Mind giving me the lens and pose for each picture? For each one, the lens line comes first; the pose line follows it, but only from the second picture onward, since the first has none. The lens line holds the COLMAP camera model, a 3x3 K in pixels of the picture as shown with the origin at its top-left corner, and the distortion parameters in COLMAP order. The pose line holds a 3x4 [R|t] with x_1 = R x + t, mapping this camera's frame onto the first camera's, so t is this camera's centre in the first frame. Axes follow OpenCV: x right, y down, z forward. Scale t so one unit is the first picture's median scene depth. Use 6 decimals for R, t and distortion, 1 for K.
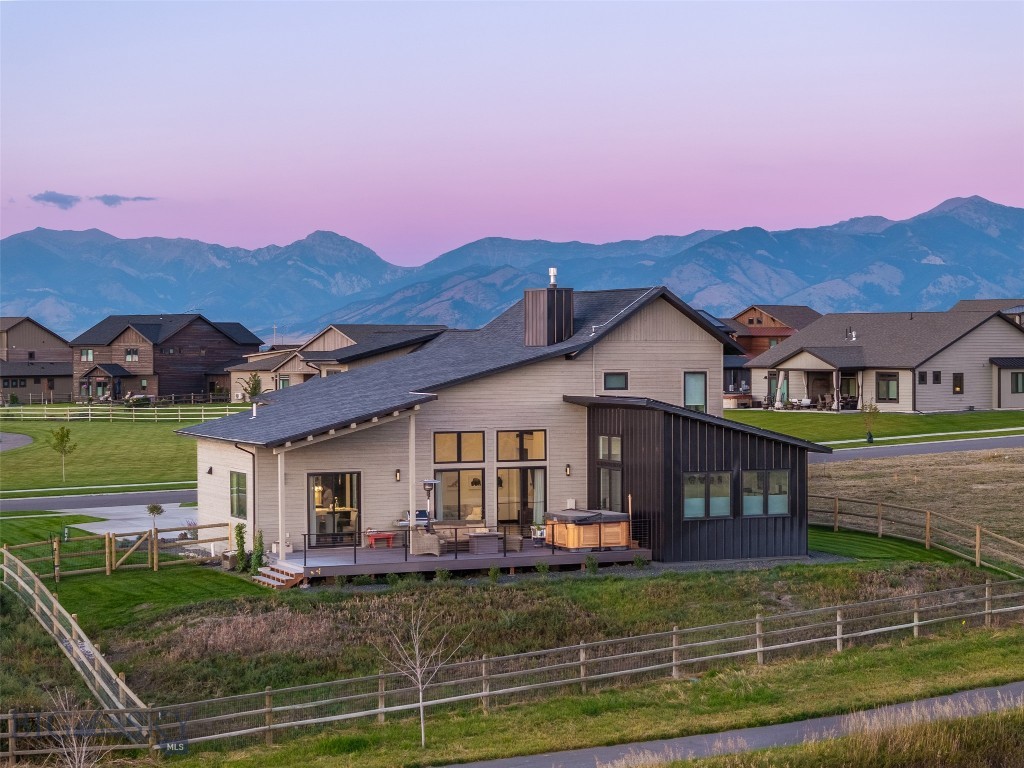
lens RADIAL K [[2095.5, 0, 507.7], [0, 2095.5, 383.1], [0, 0, 1]] dist [-0.042849, 0.000000]
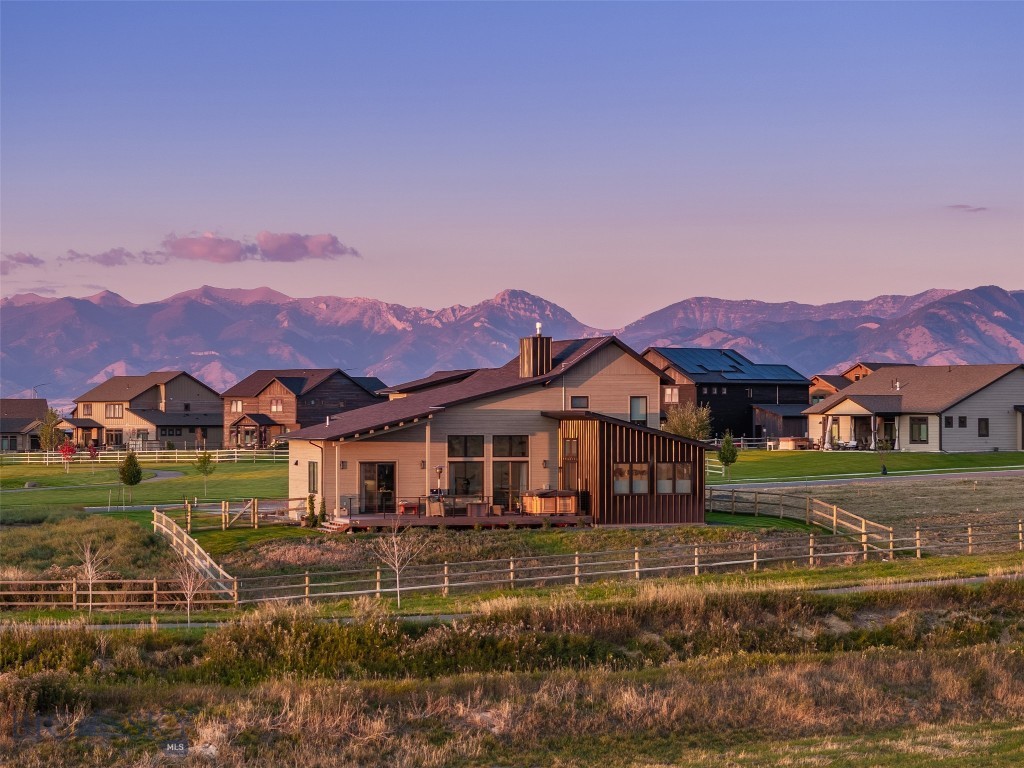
lens RADIAL K [[2340.6, 0, 509.9], [0, 2340.6, 384.3], [0, 0, 1]] dist [-0.055764, 0.000000]
pose [[0.995881, 0.003642, -0.090595, 0.139667], [-0.006544, 0.999474, -0.031759, 0.035575], [0.090431, 0.032221, 0.995381, -0.549364]]
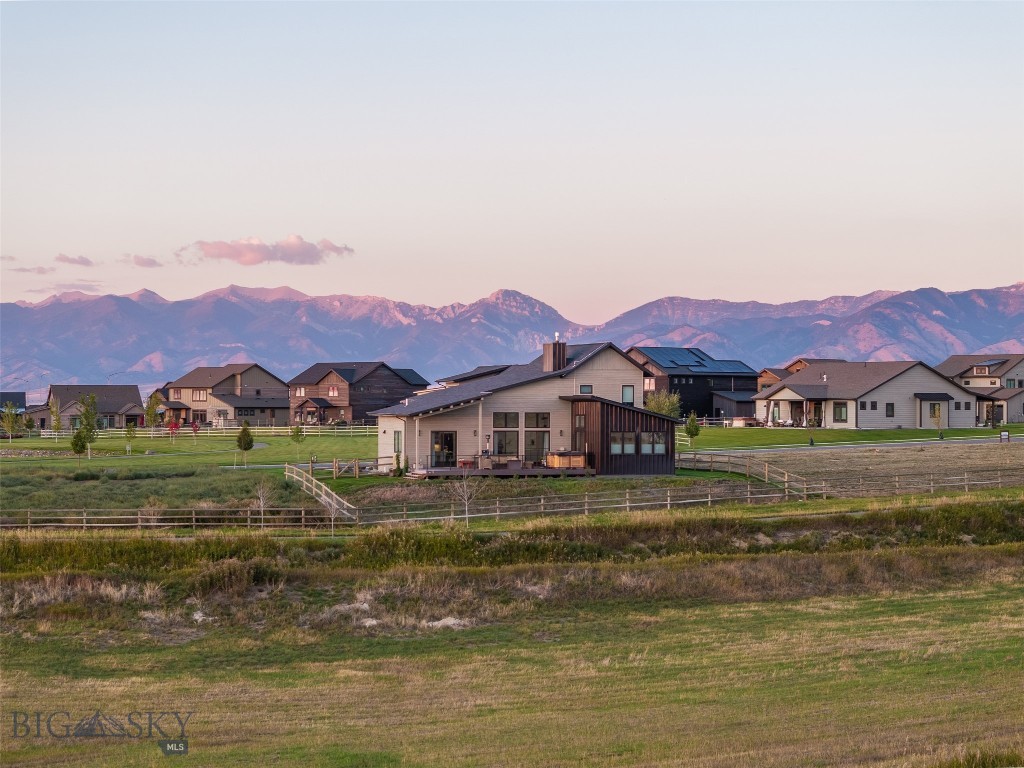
lens RADIAL K [[2095.5, 0, 516.2], [0, 2095.5, 385.7], [0, 0, 1]] dist [-0.042849, 0.000000]
pose [[0.996460, 0.007724, -0.083717, 0.143672], [-0.009935, 0.999612, -0.026033, 0.045610], [0.083483, 0.026772, 0.996149, -0.939927]]
